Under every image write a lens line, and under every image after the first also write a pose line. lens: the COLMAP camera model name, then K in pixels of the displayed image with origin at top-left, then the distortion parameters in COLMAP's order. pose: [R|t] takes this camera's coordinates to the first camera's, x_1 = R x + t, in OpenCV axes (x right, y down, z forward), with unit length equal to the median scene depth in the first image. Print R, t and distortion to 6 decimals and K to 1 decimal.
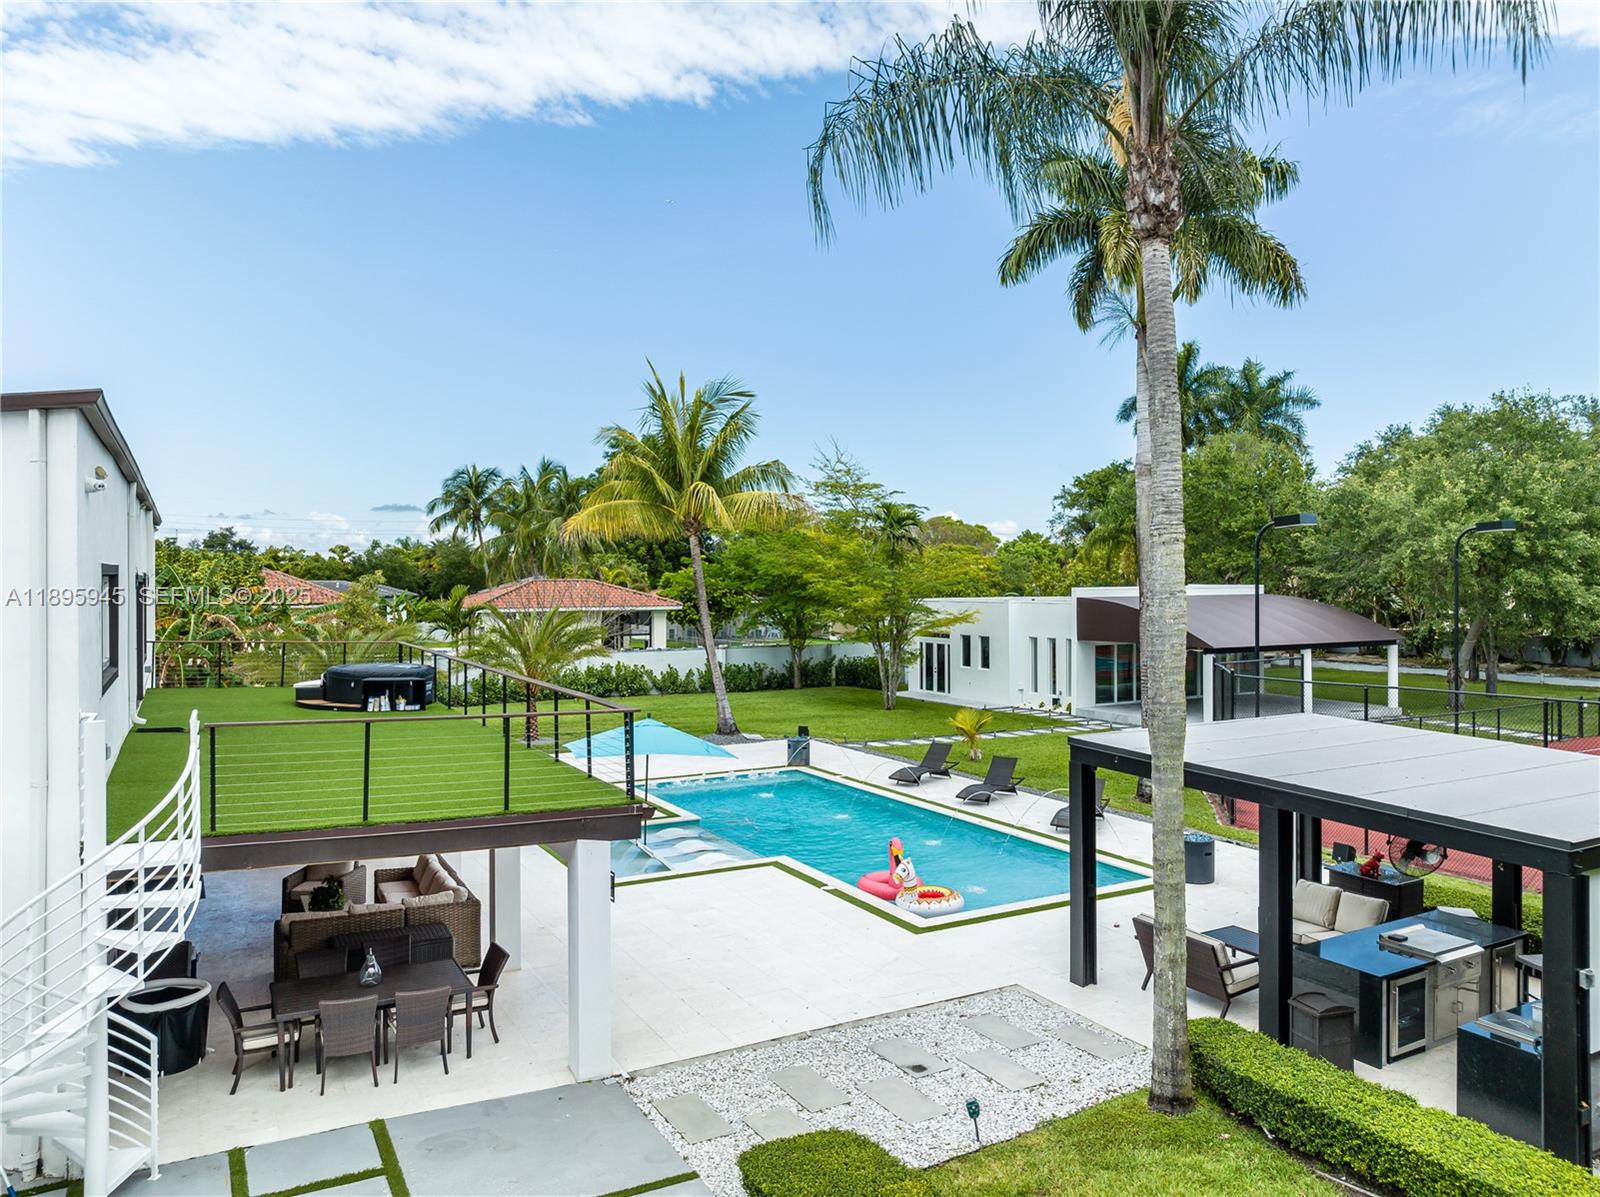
lens RADIAL K [[1104.3, 0, 792.9], [0, 1104.3, 603.5], [0, 0, 1]] dist [-0.074327, 0.045227]
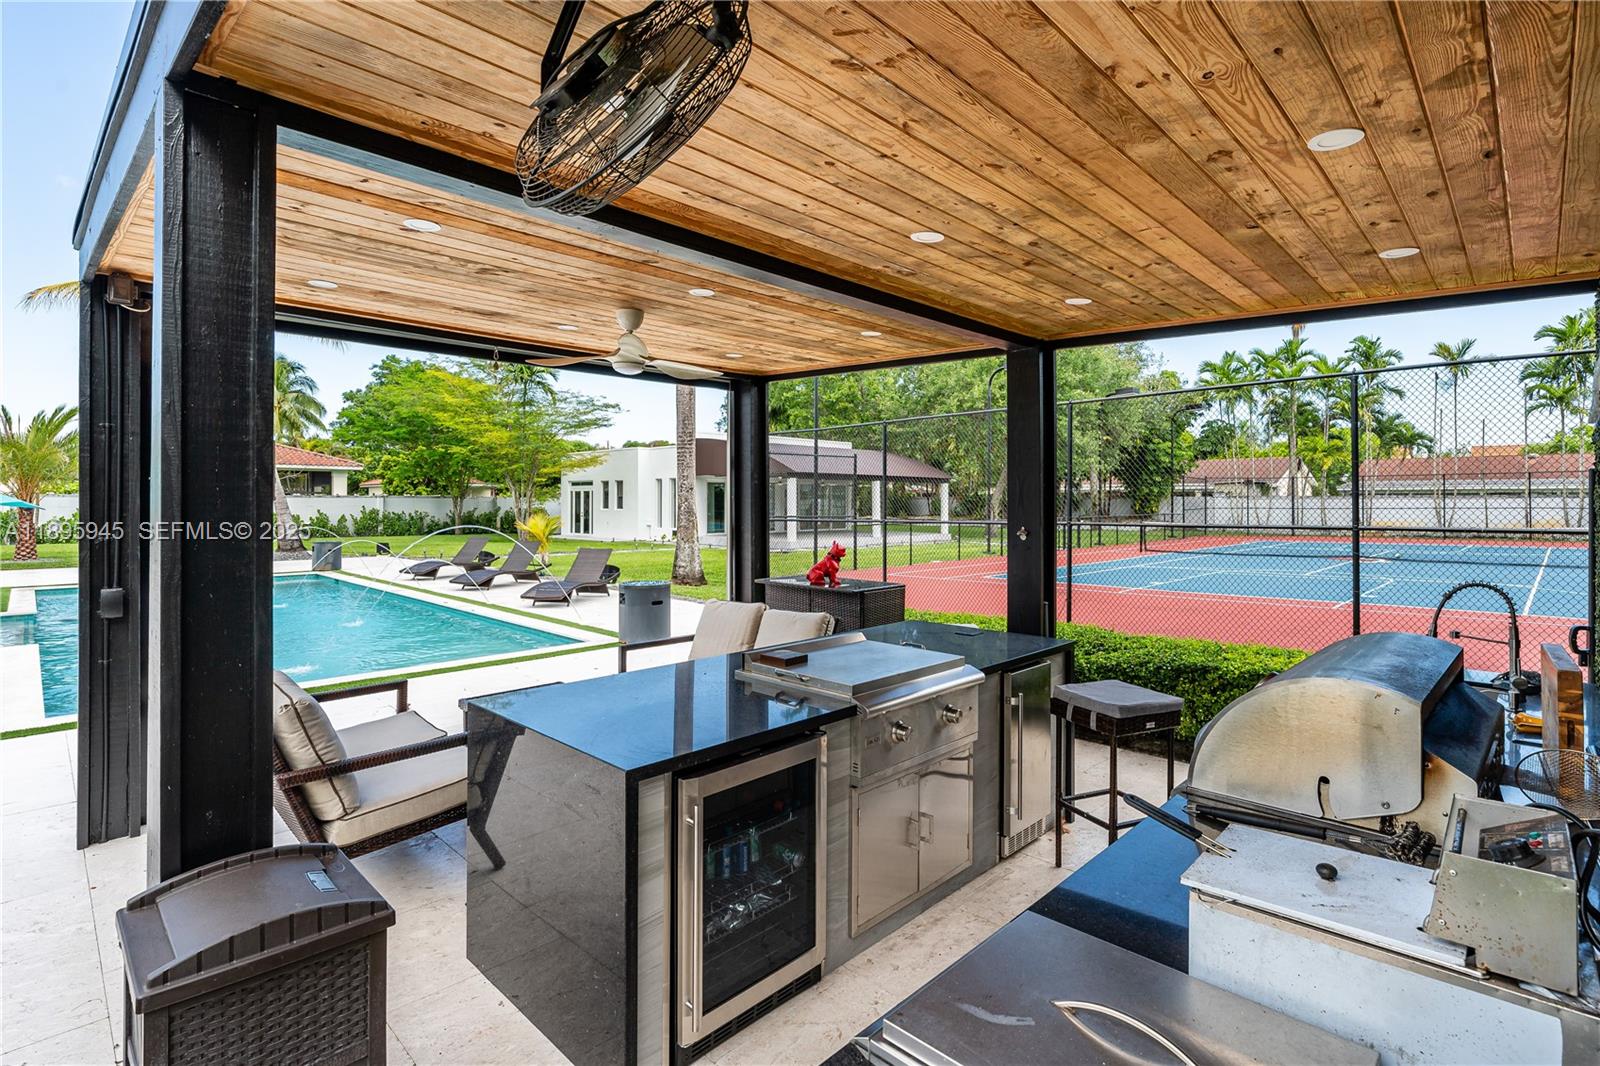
lens RADIAL K [[738.7, 0, 813.5], [0, 738.7, 510.9], [0, 0, 1]] dist [0.013302, -0.000403]
pose [[0.954532, 0.005848, 0.298051, 0.171107], [-0.001027, 0.999866, -0.016330, 0.091341], [-0.298106, 0.015282, 0.954410, 0.258478]]
